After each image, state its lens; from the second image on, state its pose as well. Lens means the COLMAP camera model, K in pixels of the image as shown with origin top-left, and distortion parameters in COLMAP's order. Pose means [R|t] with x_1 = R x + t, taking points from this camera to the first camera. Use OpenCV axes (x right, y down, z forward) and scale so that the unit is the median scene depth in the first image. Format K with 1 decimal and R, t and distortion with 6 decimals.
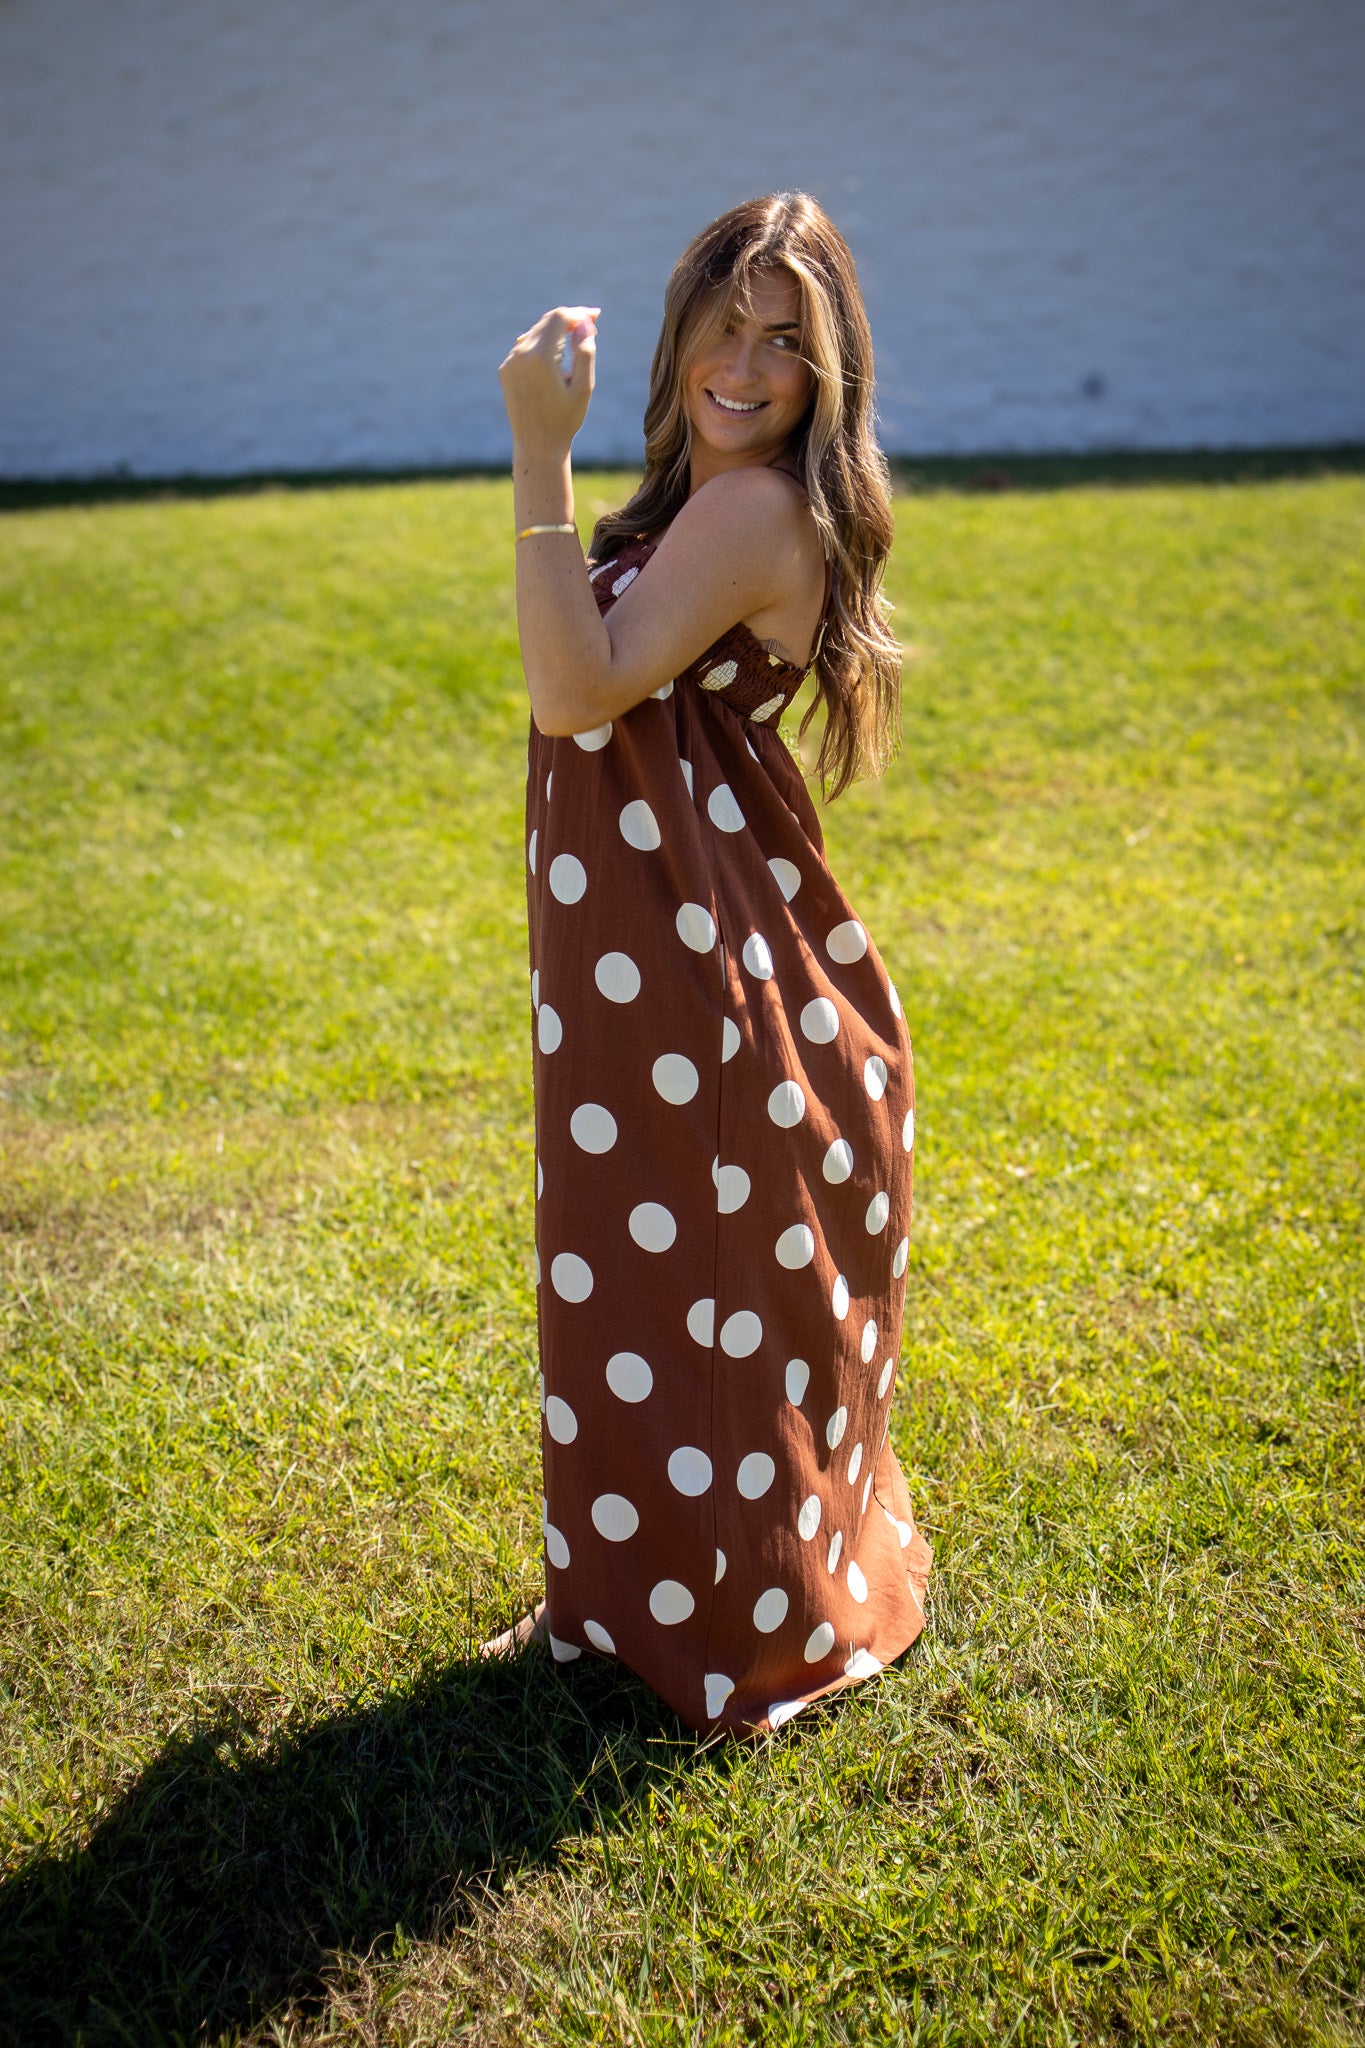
lens RADIAL K [[2464.6, 0, 692.9], [0, 2464.6, 1026.3], [0, 0, 1]] dist [0.021433, 0.285313]
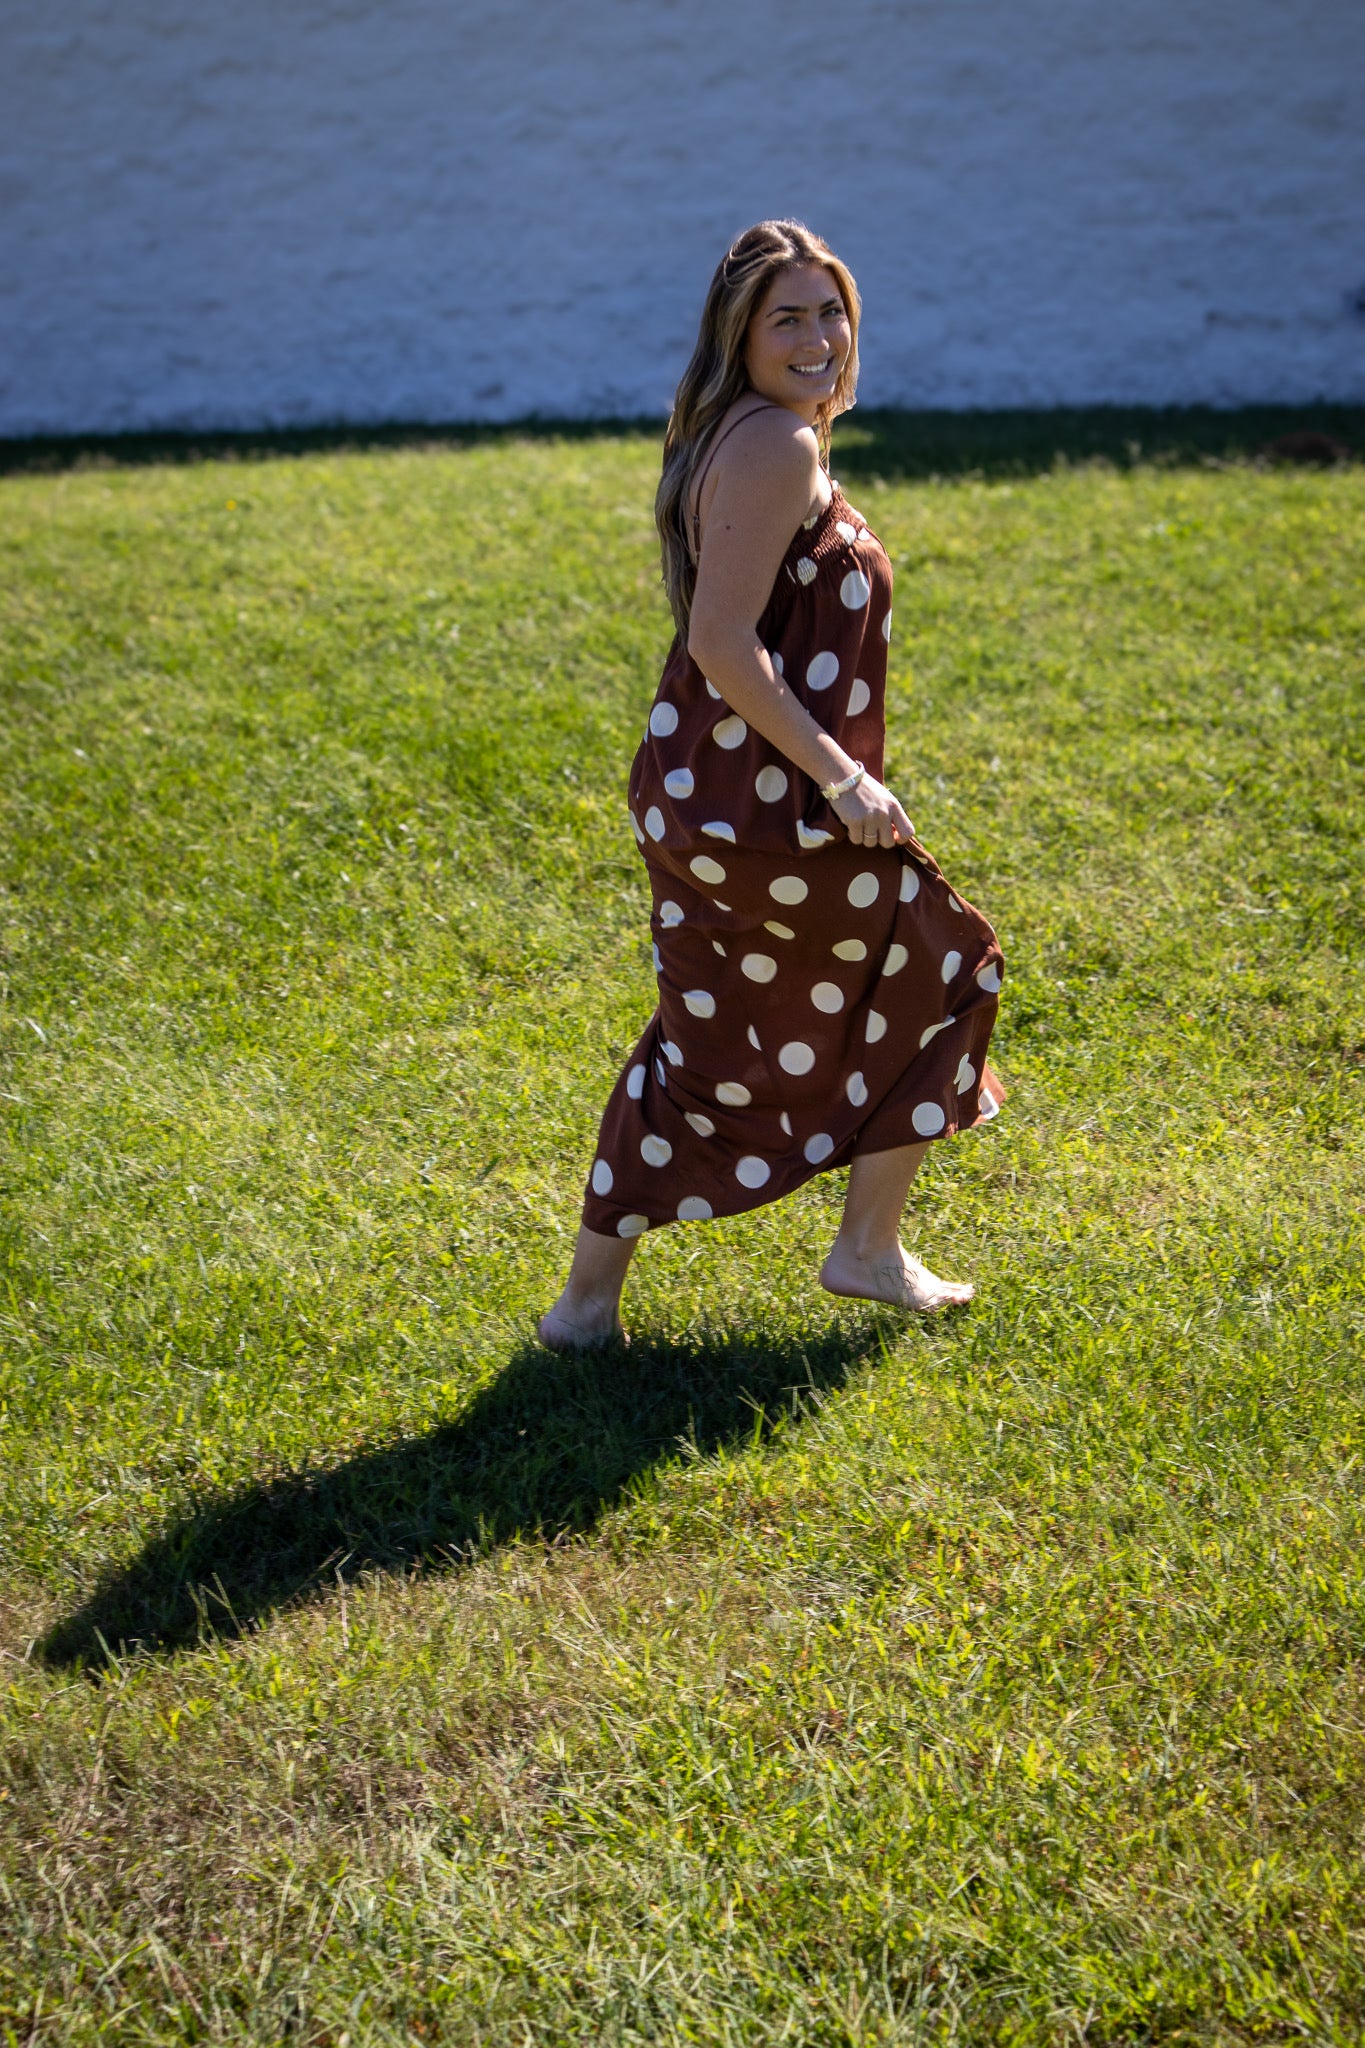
lens RADIAL K [[3983.0, 0, 682.5], [0, 3983.0, 1024.0], [0, 0, 1]] dist [-0.010913, -0.203601]
pose [[0.999991, 0.000192, 0.004268, -0.178316], [0.000130, 0.997167, -0.075219, -0.028973], [-0.004270, 0.075219, 0.997158, 0.192368]]
